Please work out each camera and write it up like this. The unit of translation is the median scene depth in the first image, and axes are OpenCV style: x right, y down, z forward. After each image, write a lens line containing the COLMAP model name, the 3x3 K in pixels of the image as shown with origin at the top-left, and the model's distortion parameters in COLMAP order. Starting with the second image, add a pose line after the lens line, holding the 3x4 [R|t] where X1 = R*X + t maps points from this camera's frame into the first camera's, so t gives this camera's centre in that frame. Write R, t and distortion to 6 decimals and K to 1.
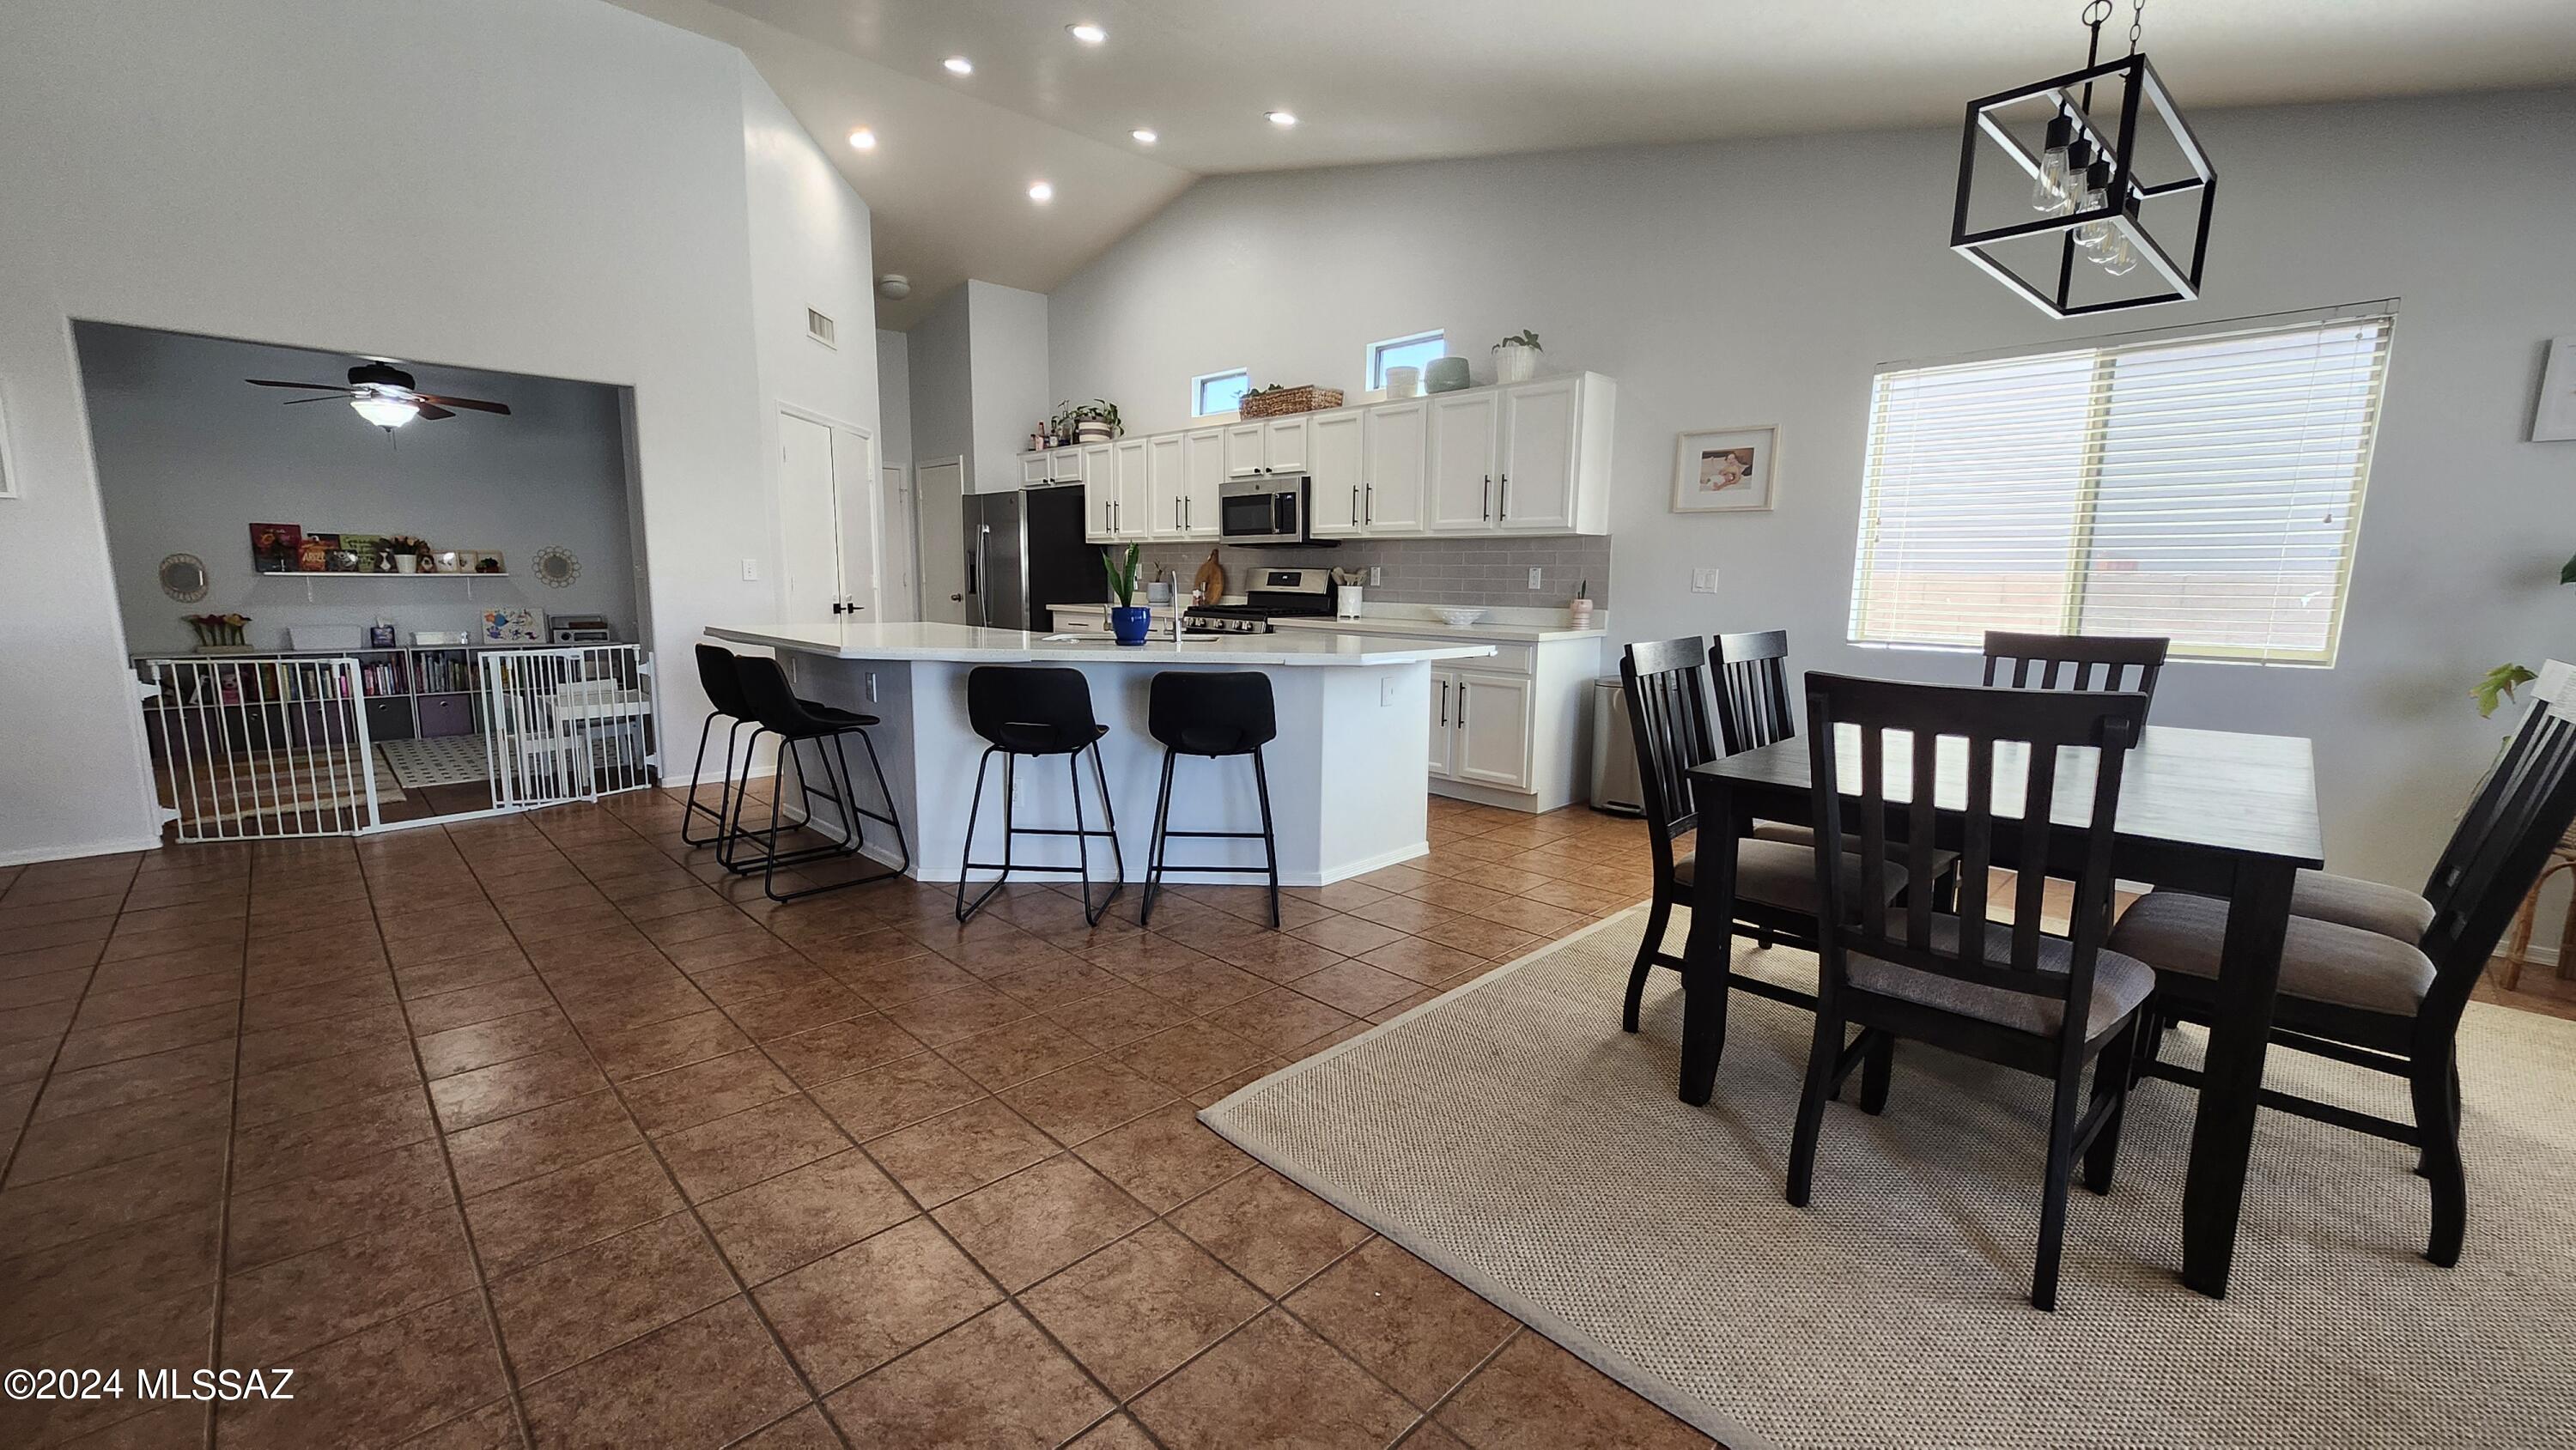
lens RADIAL K [[1017.1, 0, 1276.0], [0, 1017.1, 726.2], [0, 0, 1]] dist [0.004761, -0.001189]
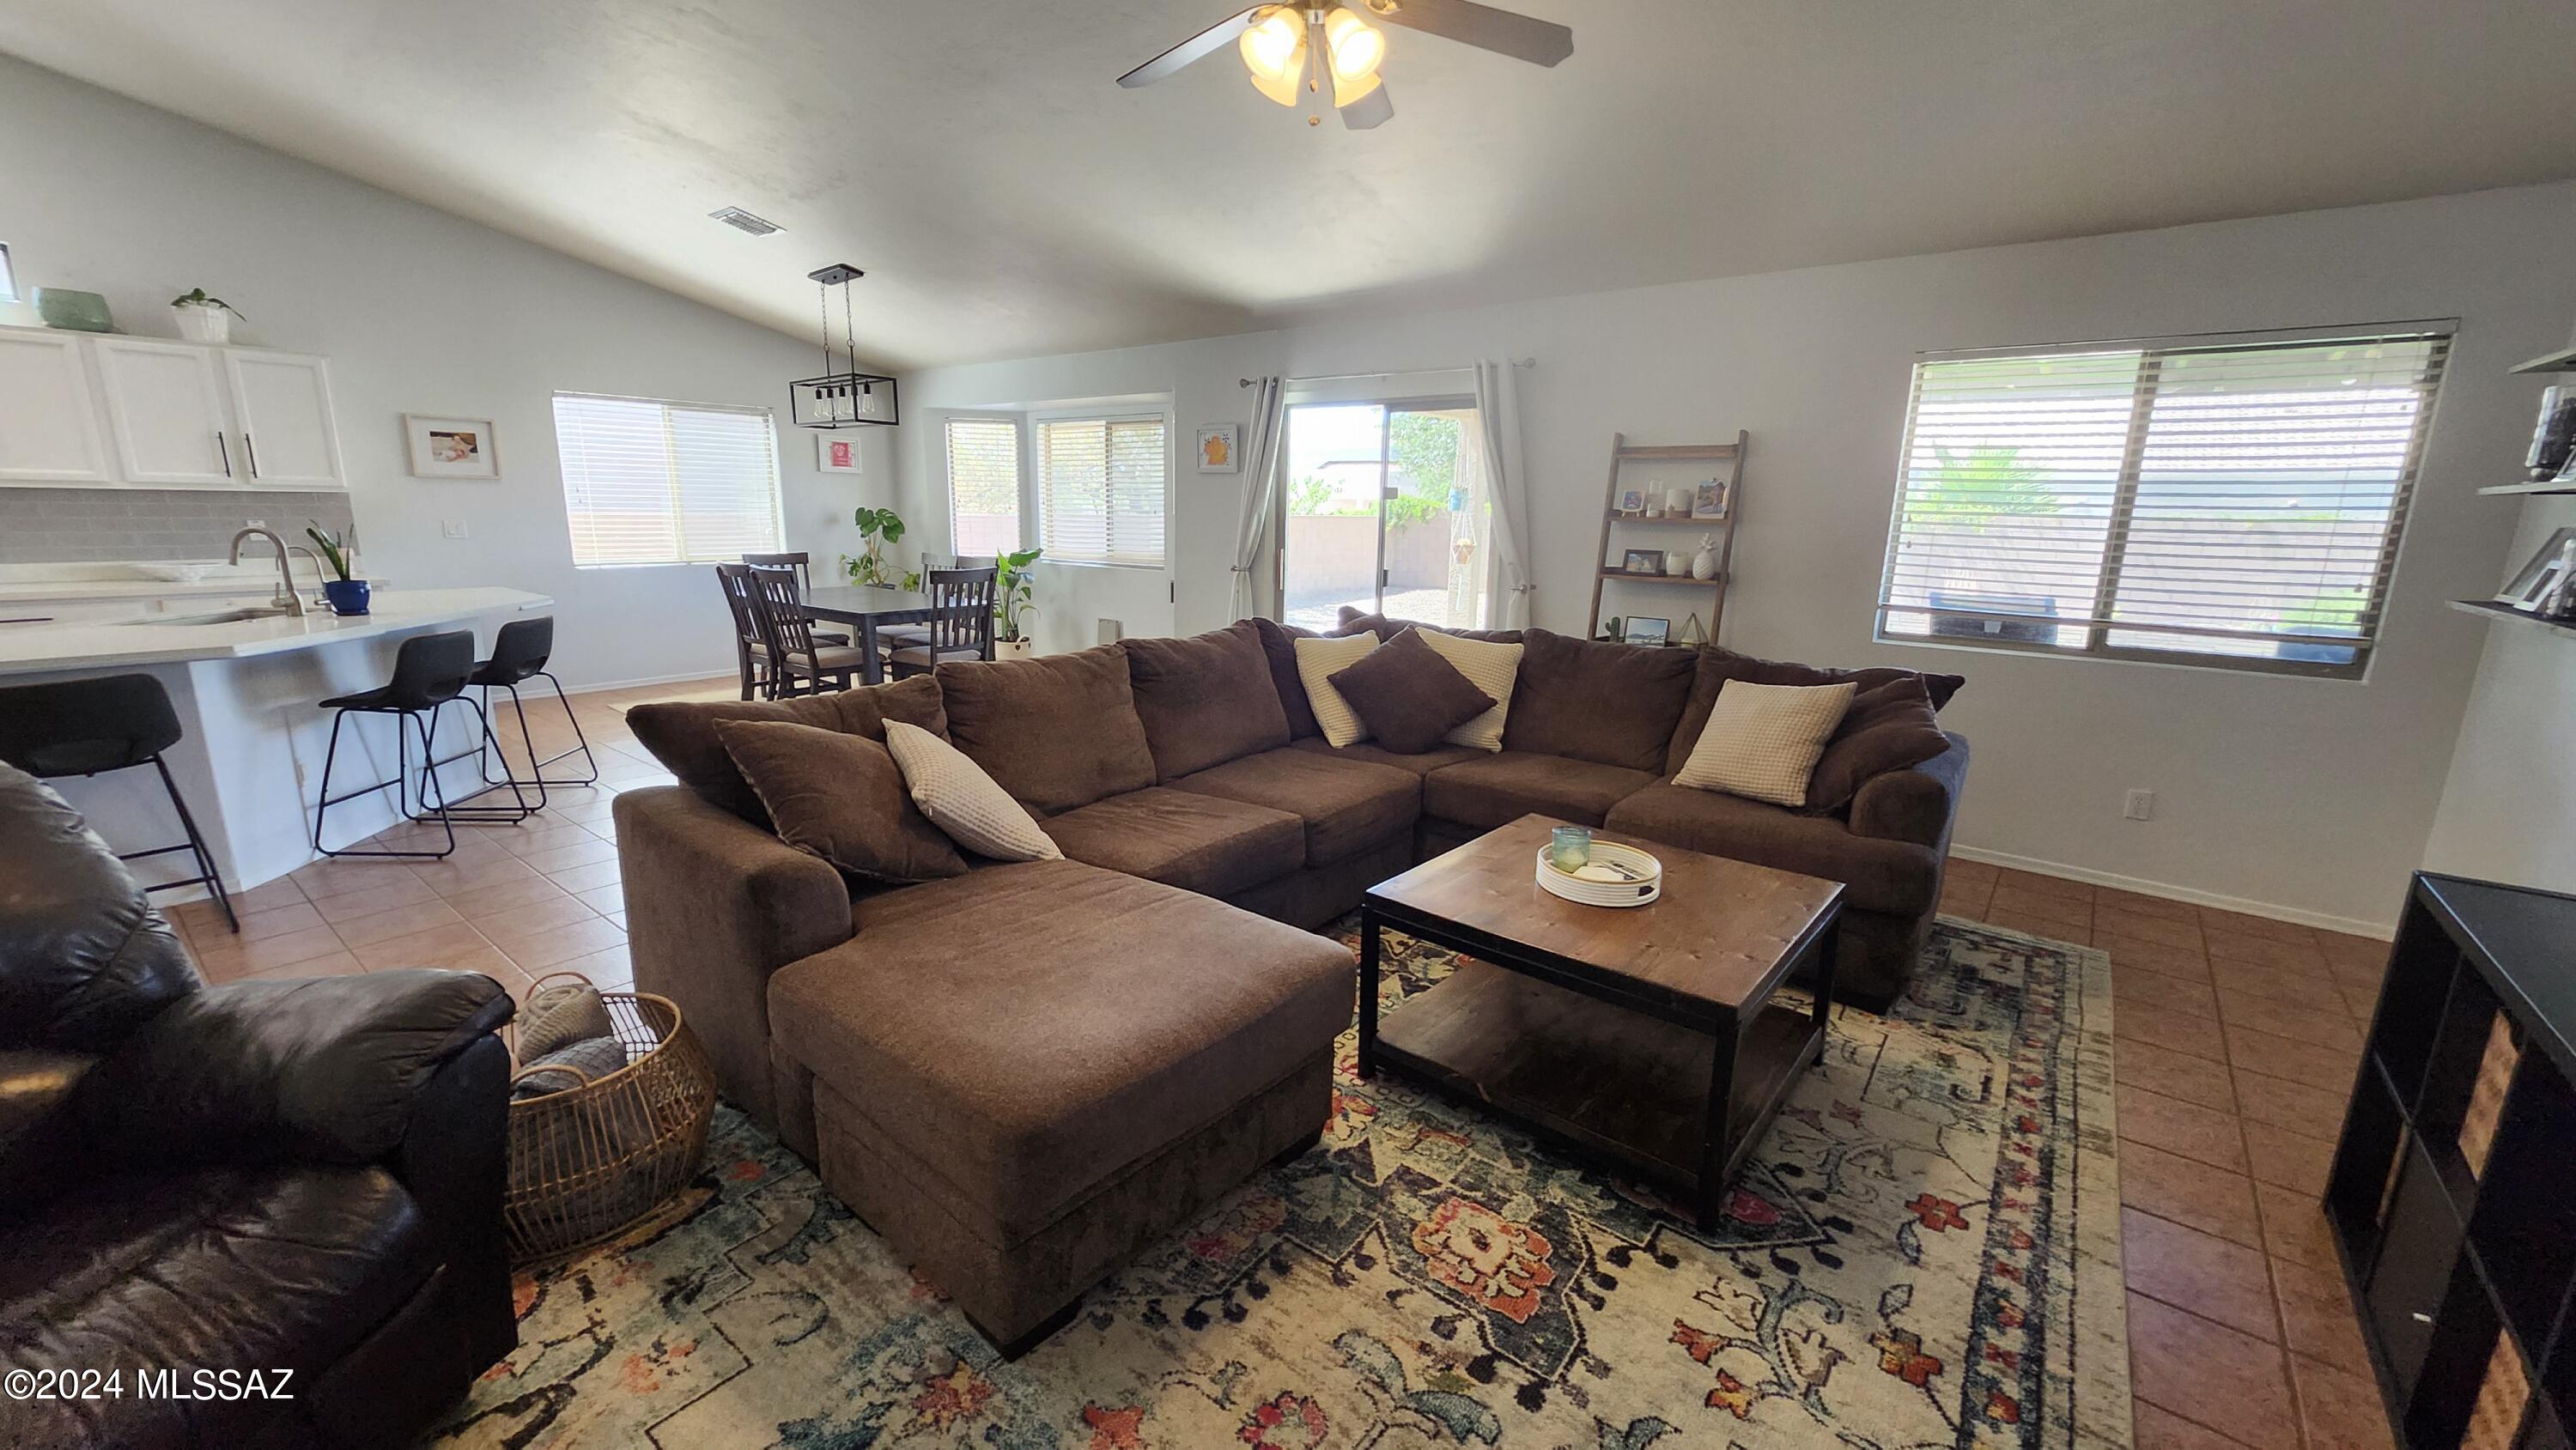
lens RADIAL K [[1017.1, 0, 1269.0], [0, 1017.1, 723.3], [0, 0, 1]] dist [0.004761, -0.001189]
pose [[-0.110982, -0.224359, 0.968166, -0.837178], [0.127936, 0.962853, 0.237794, -0.063920], [-0.985553, 0.150254, -0.078156, 0.073554]]
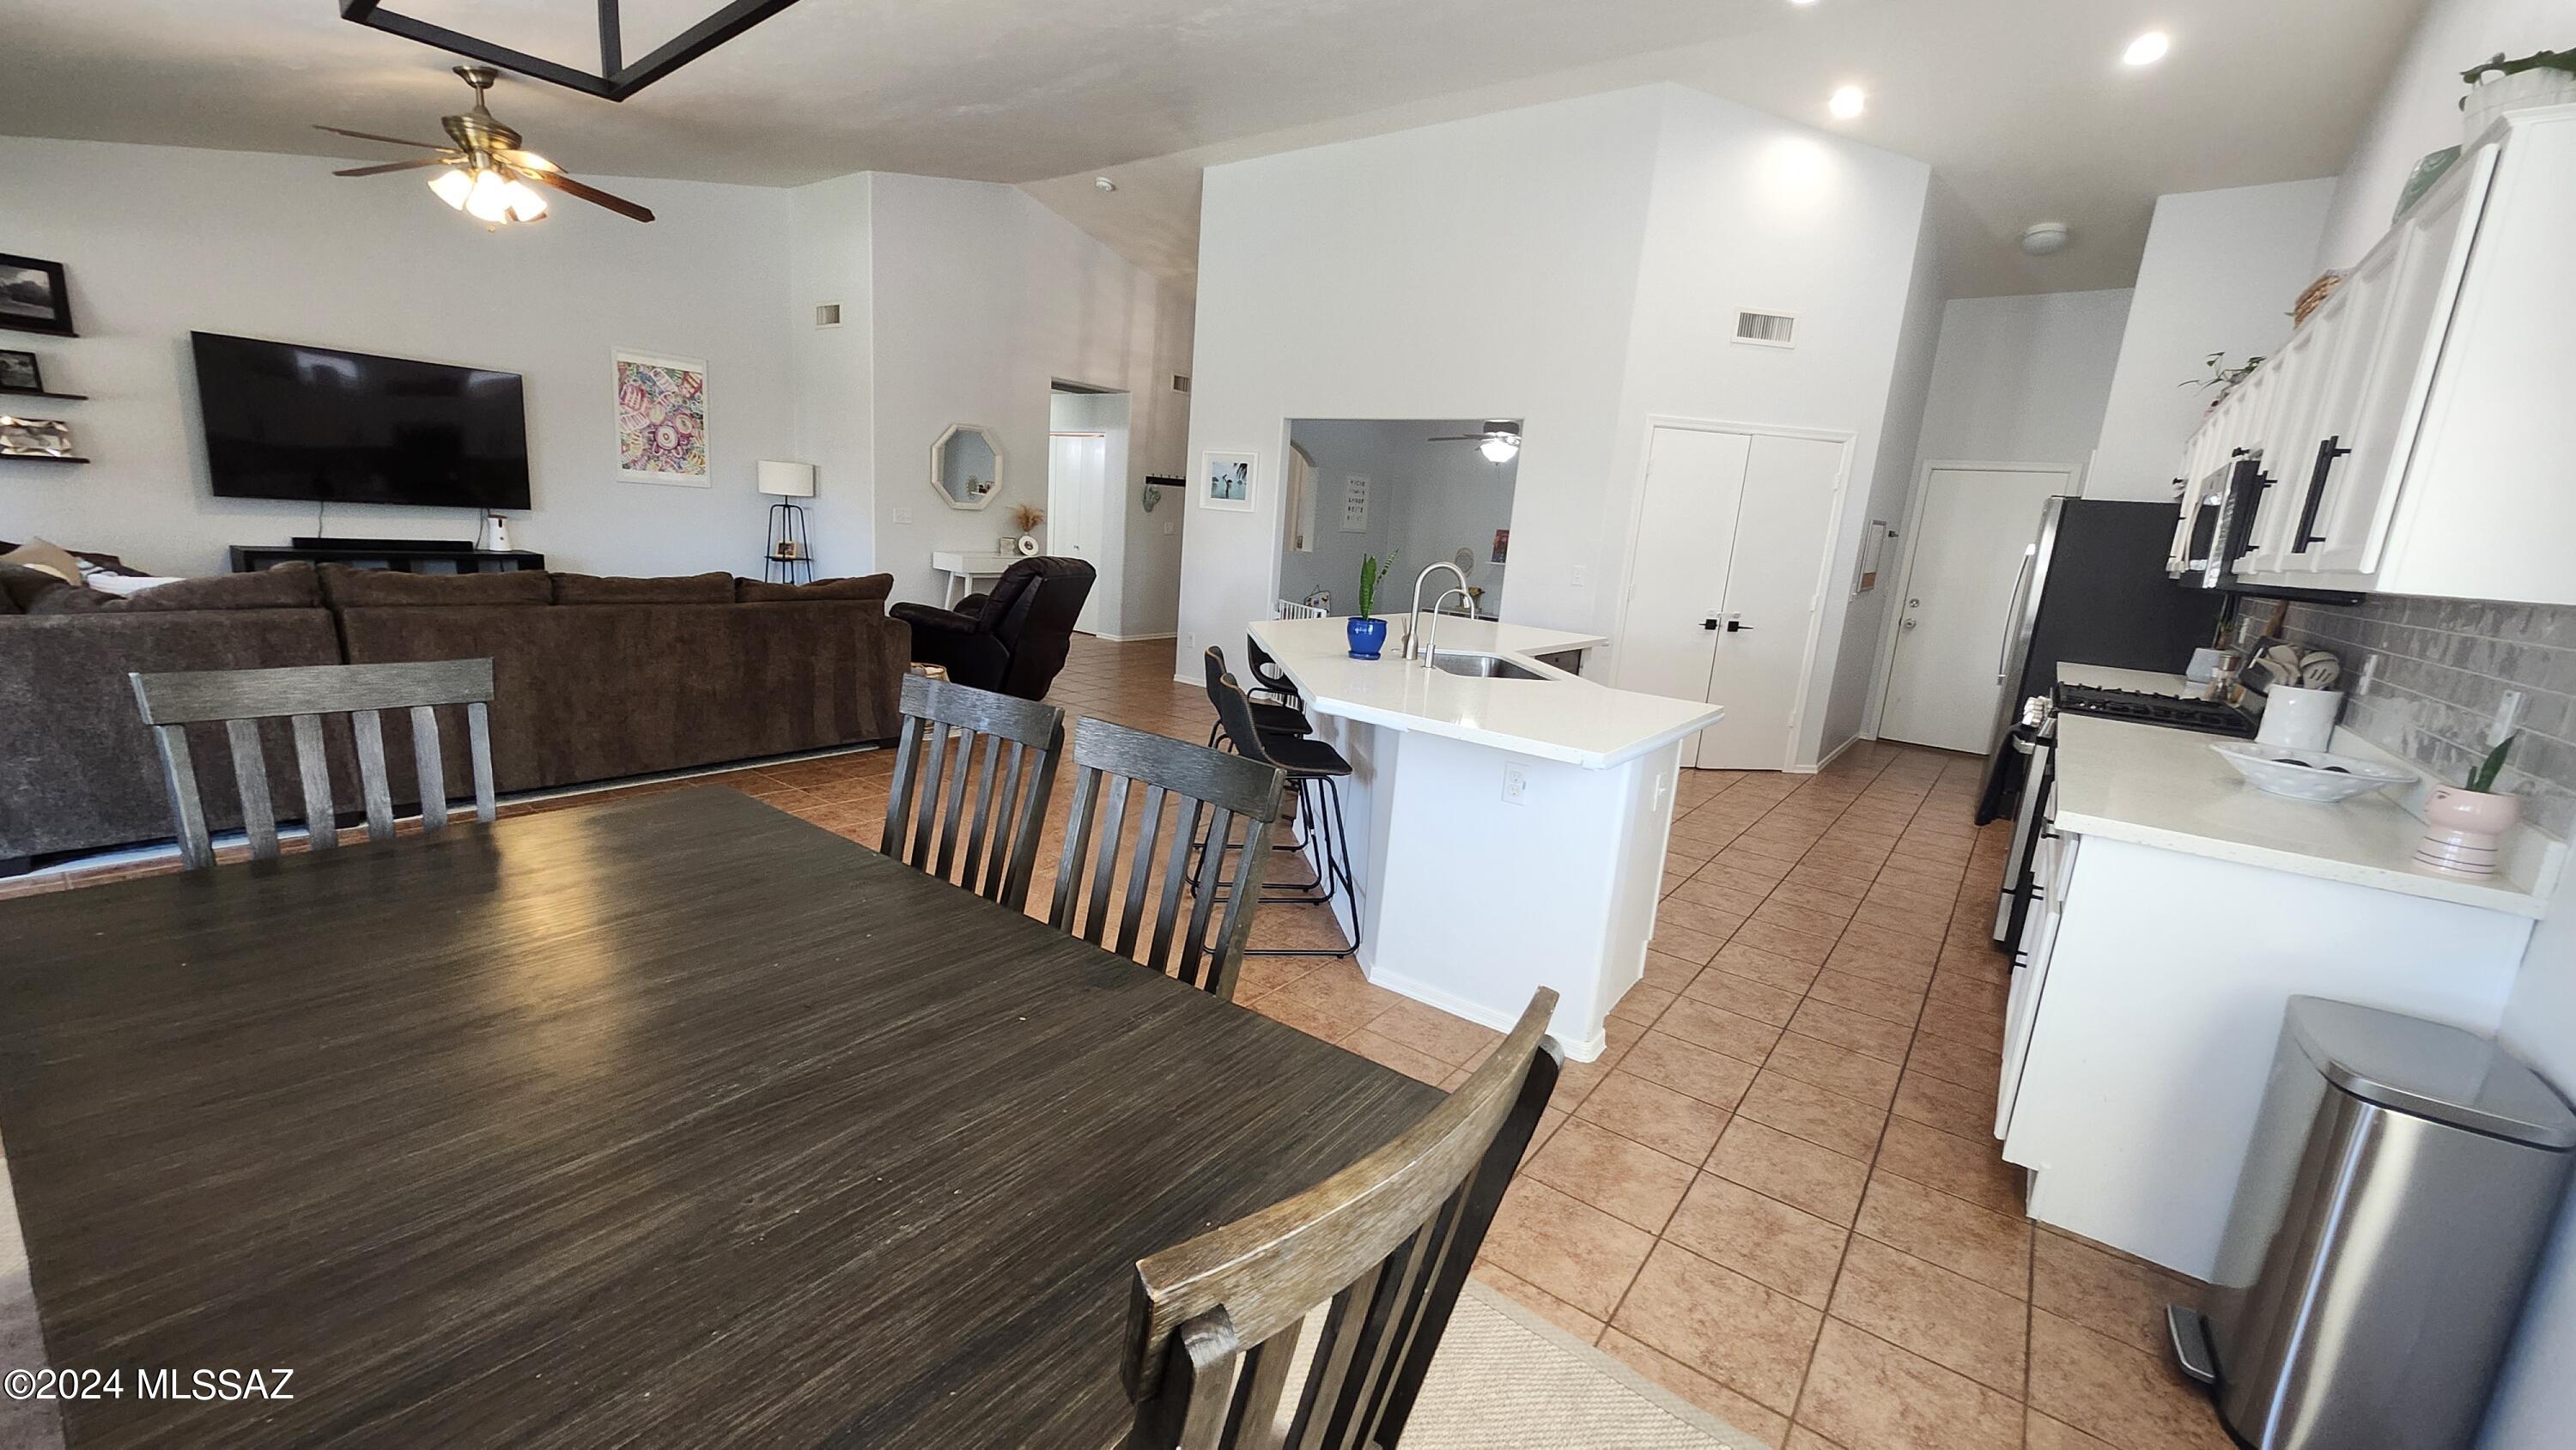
lens RADIAL K [[1017.1, 0, 1267.6], [0, 1017.1, 727.8], [0, 0, 1]] dist [0.004761, -0.001189]
pose [[0.148555, 0.203202, -0.967802, 0.492078], [-0.215895, 0.961718, 0.168785, -0.097392], [0.965050, 0.183869, 0.186738, 0.448006]]
